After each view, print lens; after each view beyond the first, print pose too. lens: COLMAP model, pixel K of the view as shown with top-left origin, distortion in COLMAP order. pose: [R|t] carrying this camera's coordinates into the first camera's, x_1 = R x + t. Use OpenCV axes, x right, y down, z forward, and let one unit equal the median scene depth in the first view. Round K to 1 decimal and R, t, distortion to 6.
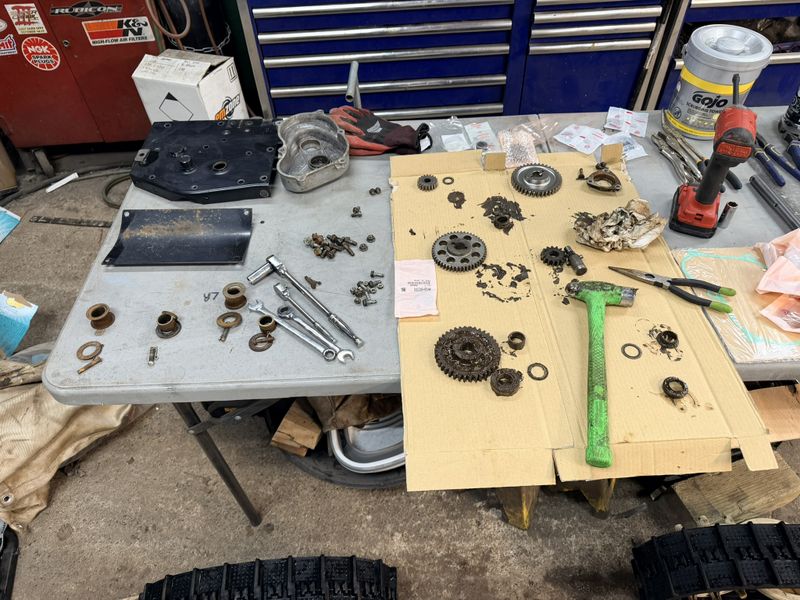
lens RADIAL K [[573.4, 0, 400.0], [0, 573.4, 300.0], [0, 0, 1]] dist [0.056491, -0.067724]
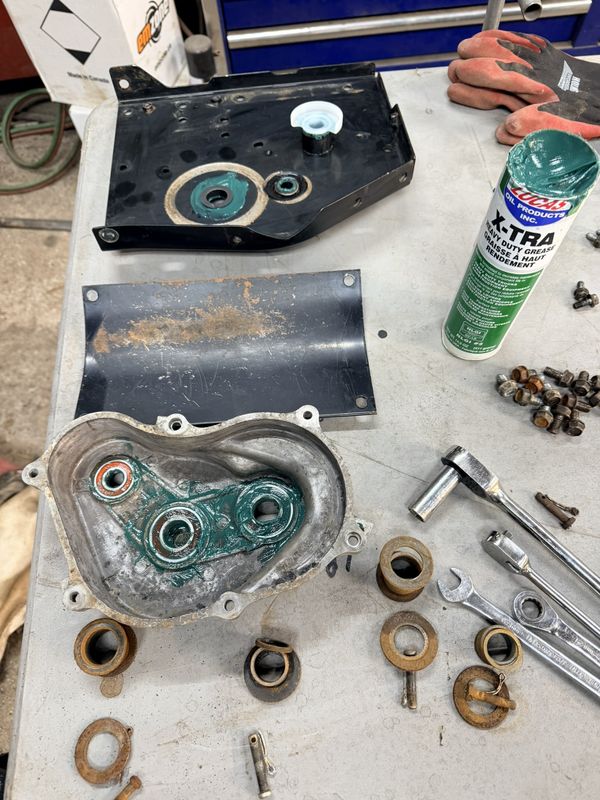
lens RADIAL K [[553.0, 0, 300.0], [0, 553.0, 400.0], [0, 0, 1]] dist [0.134251, 0.000406]
pose [[0.999311, -0.028105, -0.024223, -0.336540], [0.033624, 0.961993, 0.270997, -0.237822], [0.015686, -0.271625, 0.962275, 0.592378]]
